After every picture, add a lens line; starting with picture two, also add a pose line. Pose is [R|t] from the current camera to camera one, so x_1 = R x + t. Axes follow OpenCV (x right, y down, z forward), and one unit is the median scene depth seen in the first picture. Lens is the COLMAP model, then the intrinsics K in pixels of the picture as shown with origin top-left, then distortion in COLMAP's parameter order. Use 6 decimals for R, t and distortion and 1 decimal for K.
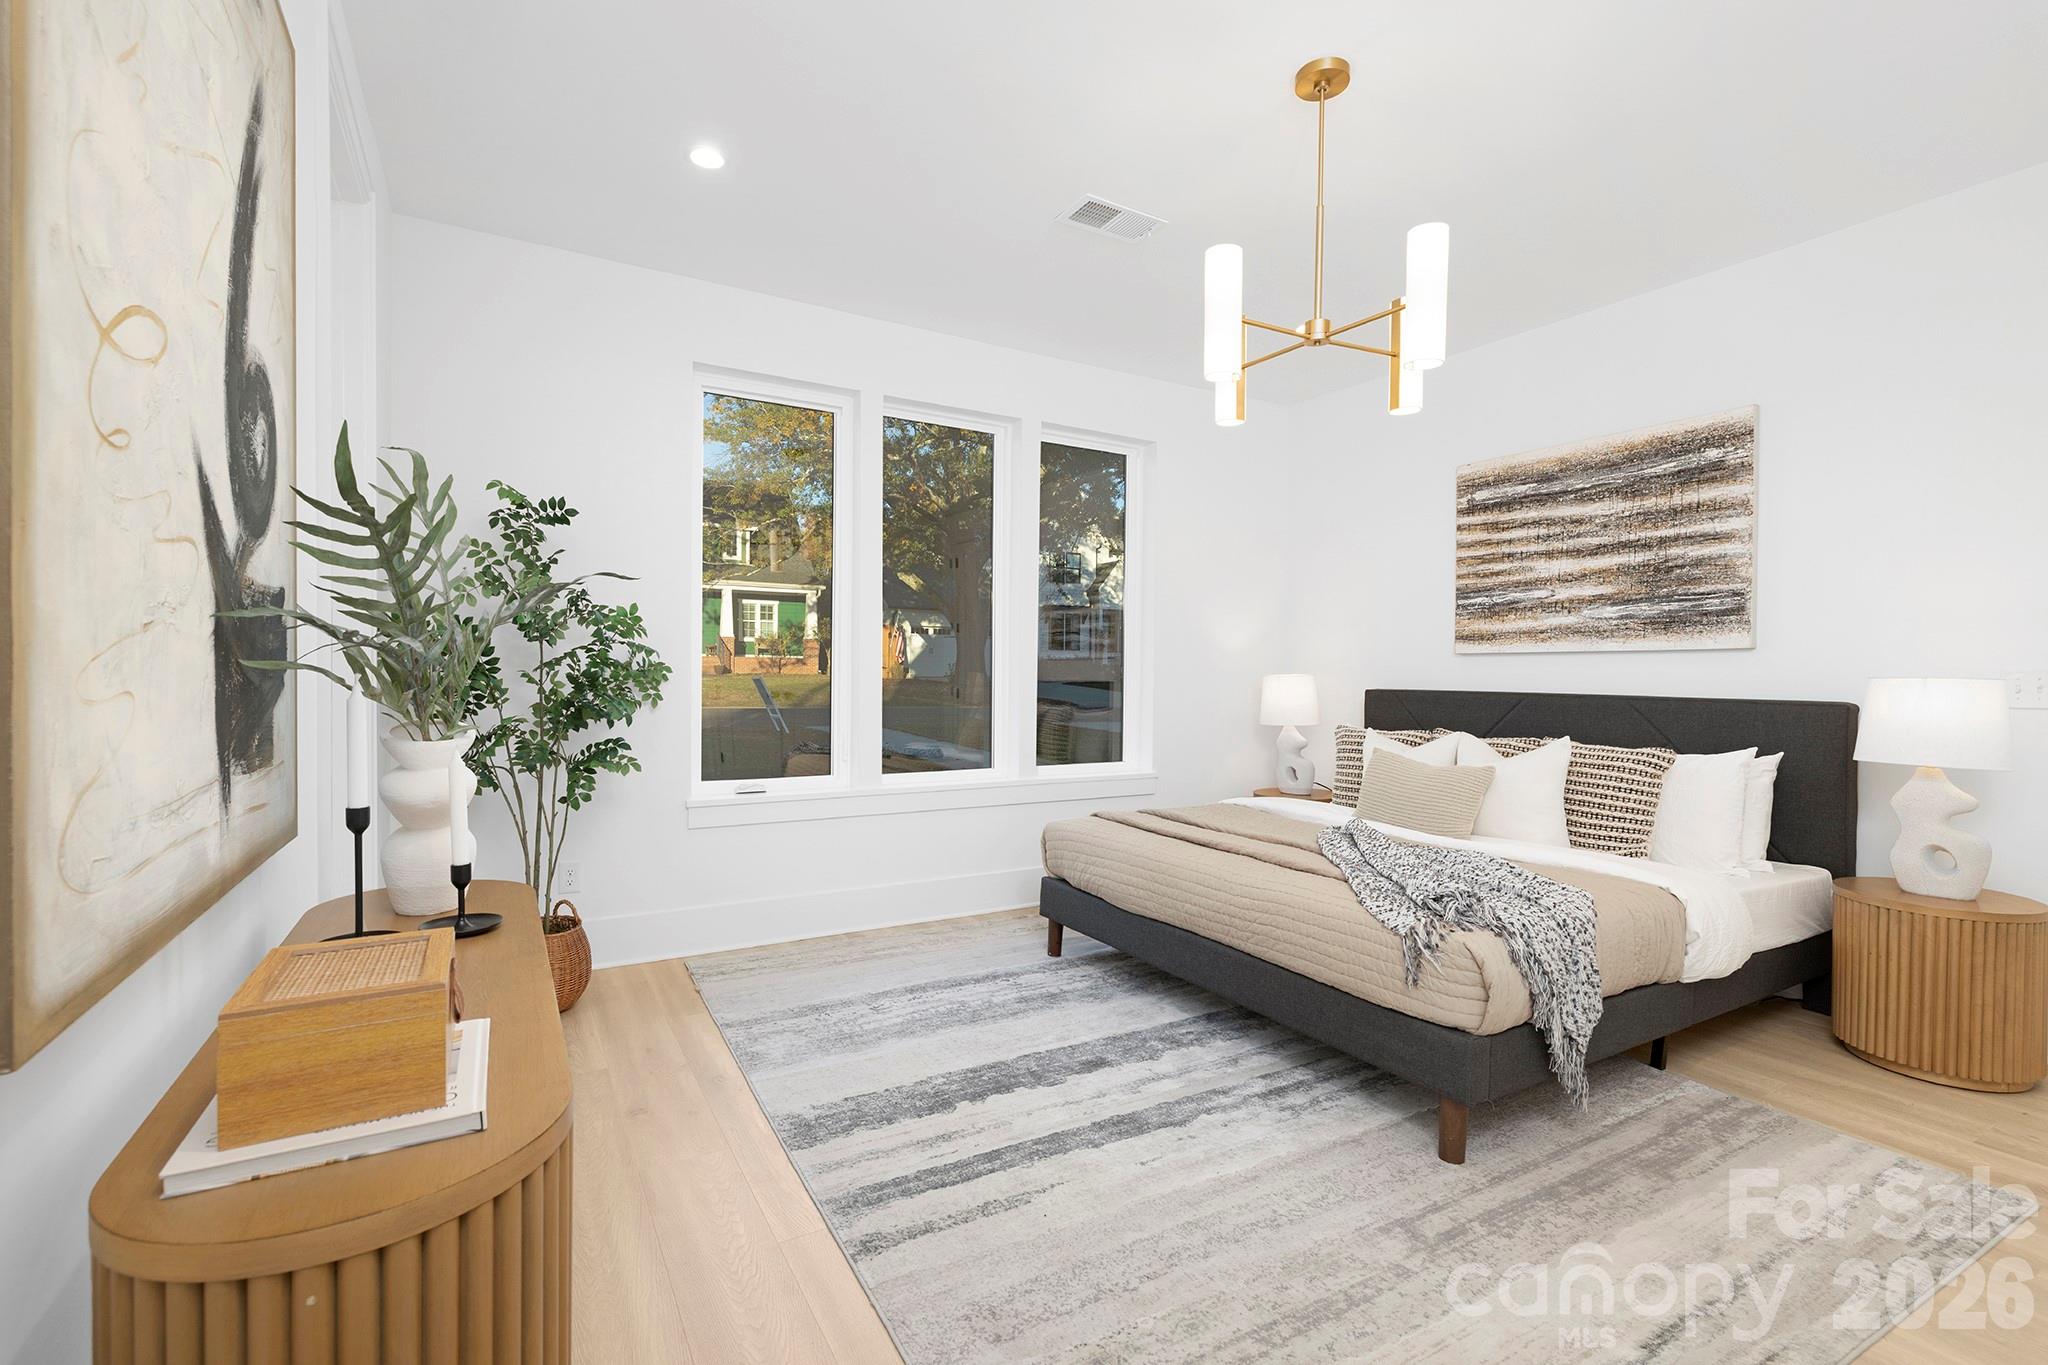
lens RADIAL K [[912.3, 0, 1014.4], [0, 912.3, 678.4], [0, 0, 1]] dist [-0.003376, 0.000138]
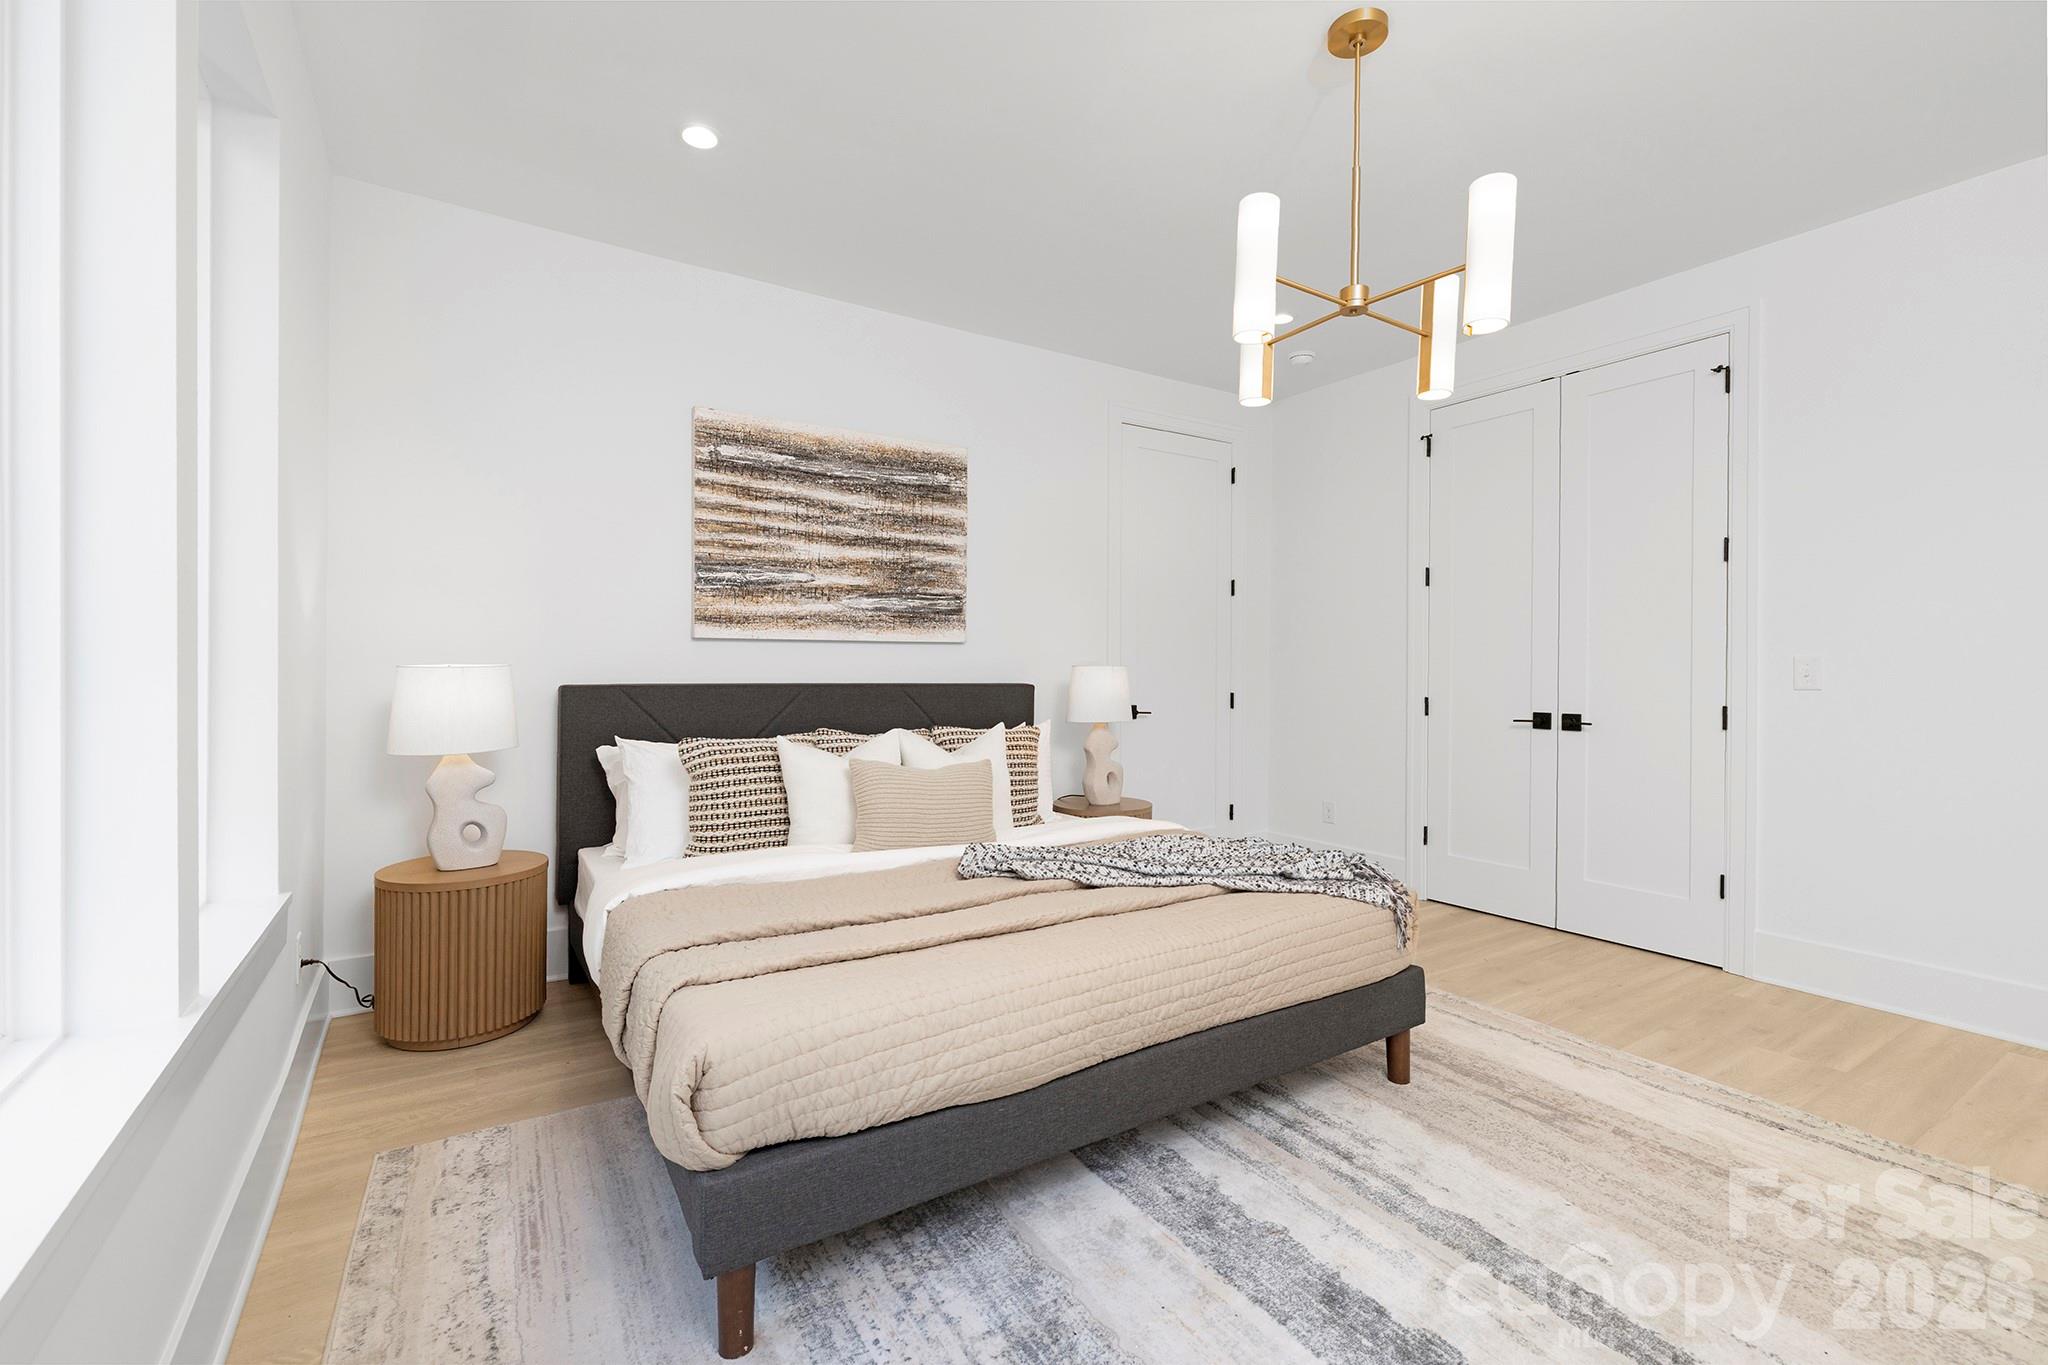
lens RADIAL K [[866.7, 0, 1014.3], [0, 866.7, 671.4], [0, 0, 1]] dist [-0.001353, -0.000088]
pose [[-0.040429, -0.013196, 0.999095, -0.337093], [0.003146, 0.999906, 0.013334, -0.007463], [-0.999177, 0.003682, -0.040384, 0.857611]]
